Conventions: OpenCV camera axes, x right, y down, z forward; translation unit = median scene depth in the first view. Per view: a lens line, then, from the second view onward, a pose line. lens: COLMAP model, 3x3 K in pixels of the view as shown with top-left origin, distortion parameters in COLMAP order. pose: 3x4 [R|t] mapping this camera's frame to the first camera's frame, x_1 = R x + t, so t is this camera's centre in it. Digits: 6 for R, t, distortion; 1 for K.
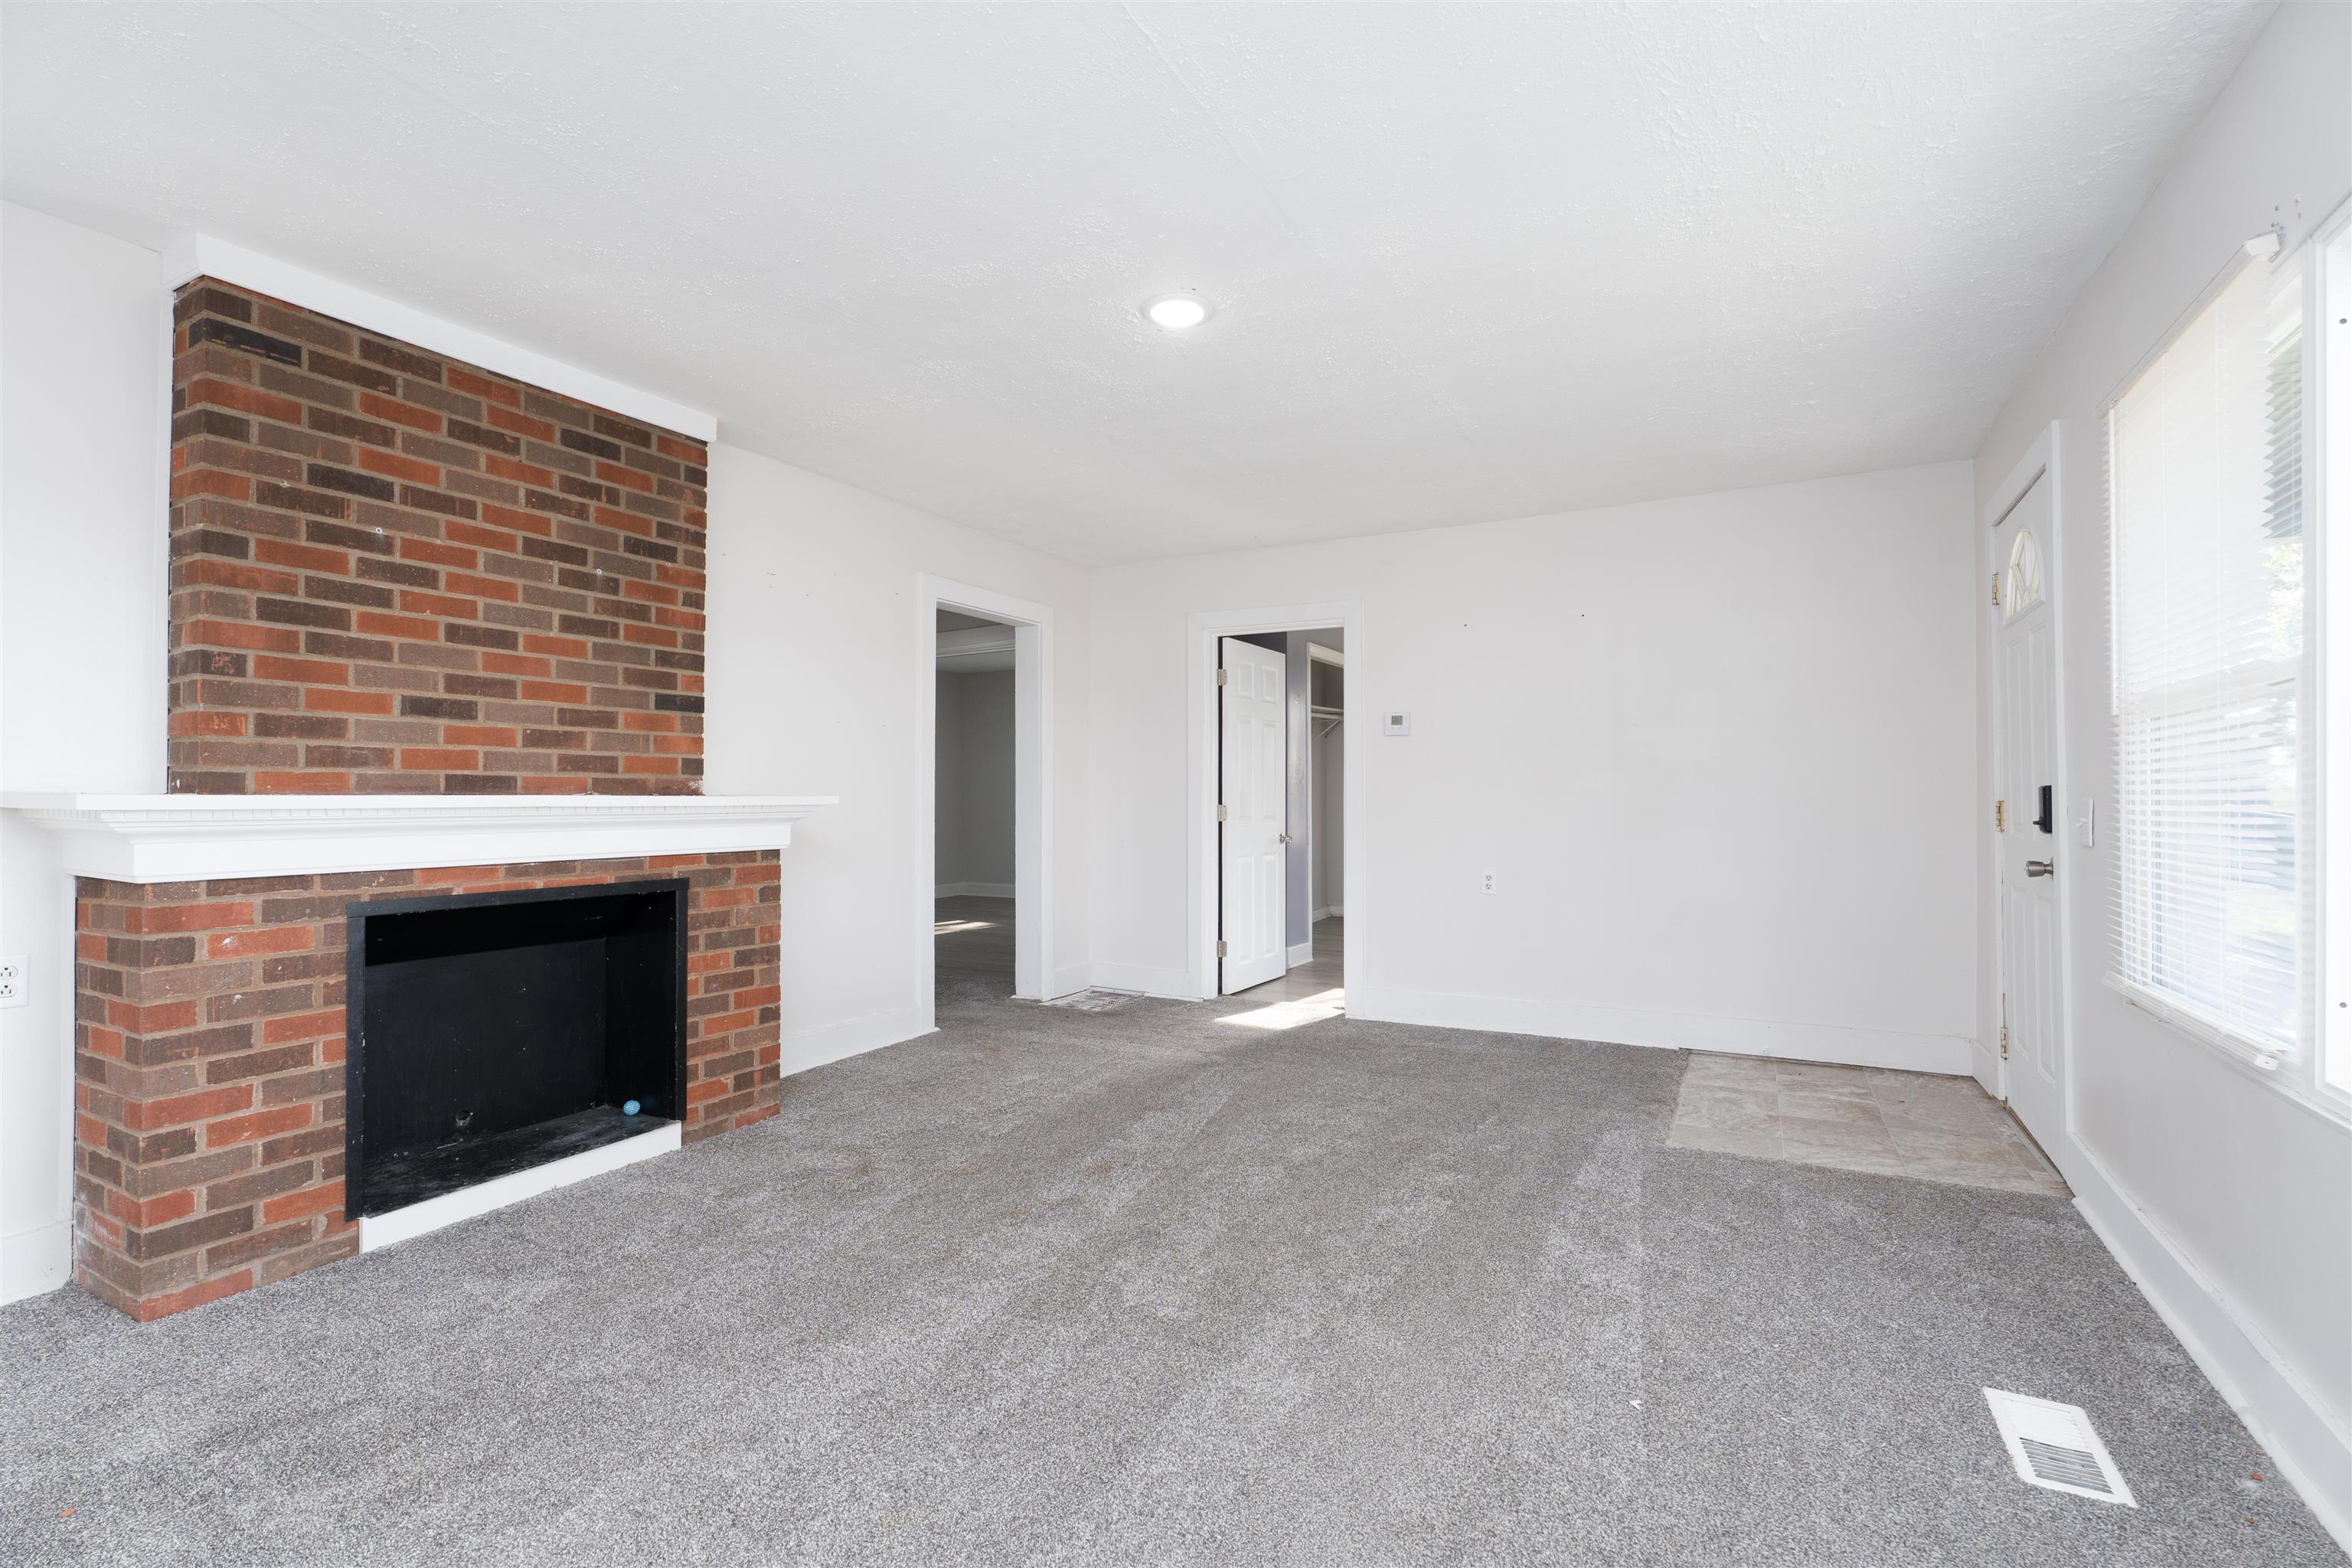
lens RADIAL K [[1058.3, 0, 1178.6], [0, 1058.3, 790.5], [0, 0, 1]] dist [0.003122, 0.000256]
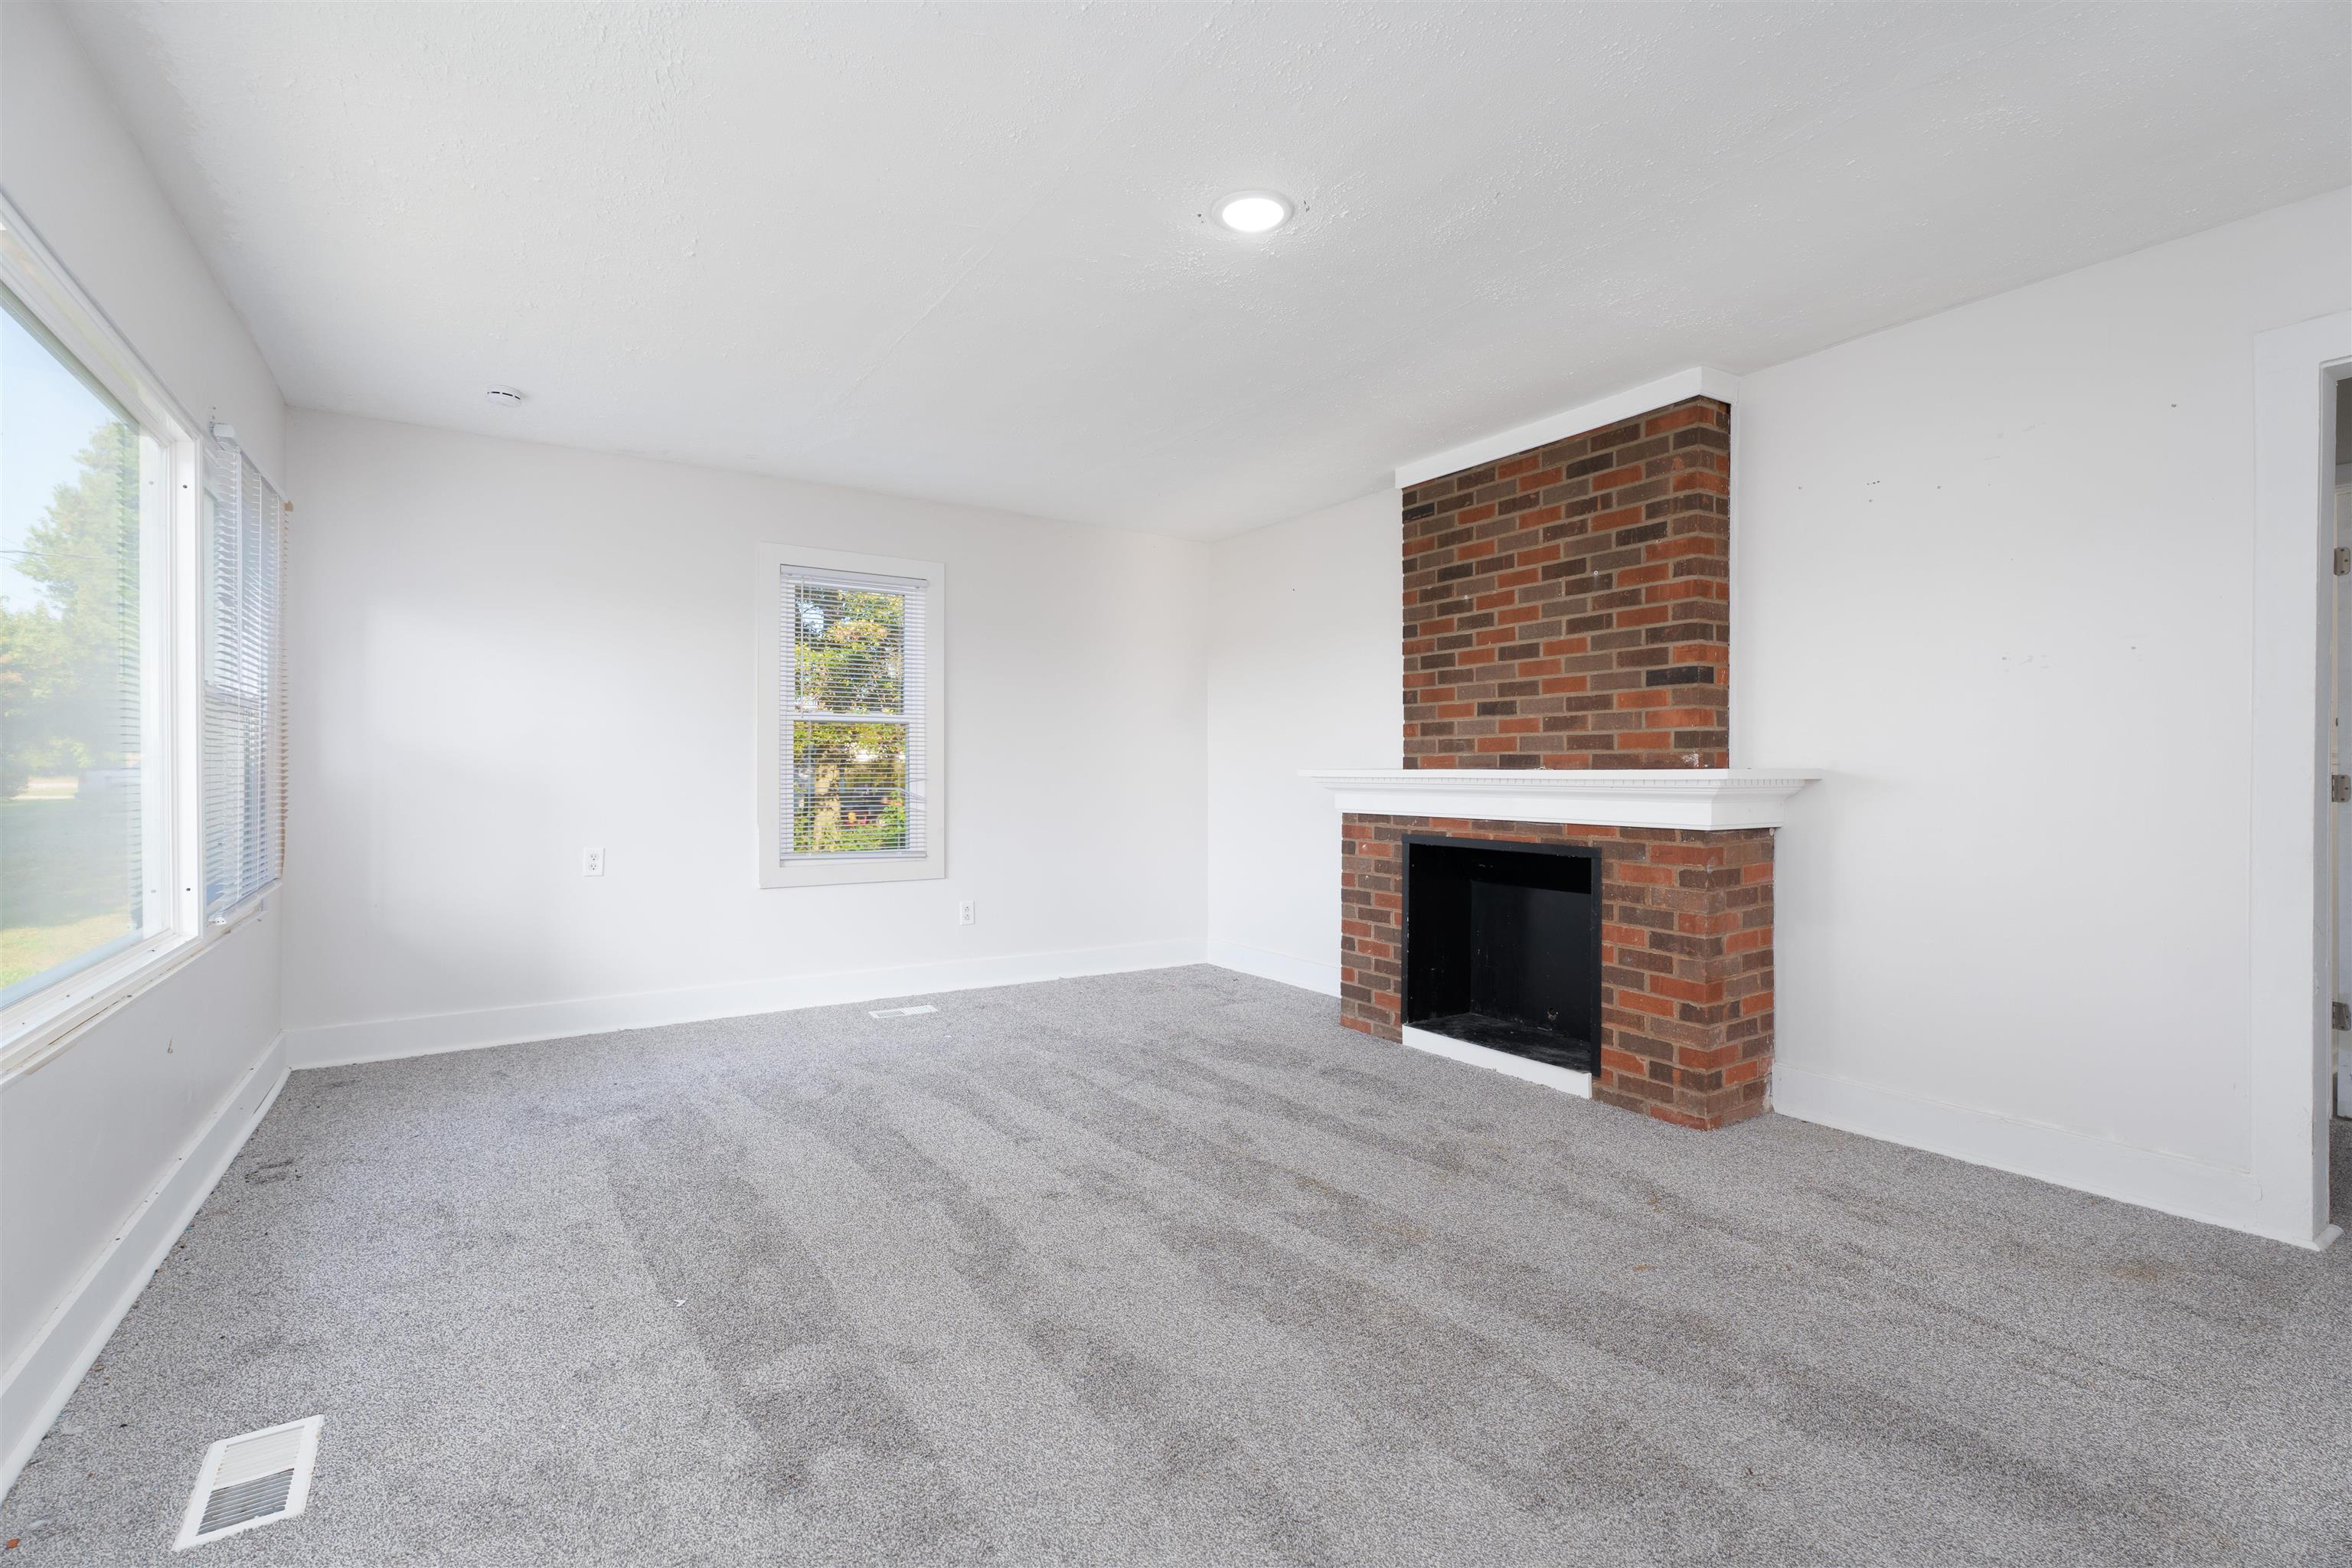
lens RADIAL K [[1065.7, 0, 1175.1], [0, 1065.7, 768.7], [0, 0, 1]] dist [-0.000178, 0.000005]
pose [[-0.475438, -0.003393, -0.879742, 0.700298], [0.003439, 0.999978, -0.005715, 0.008970], [0.879742, -0.005743, -0.475416, 1.188137]]
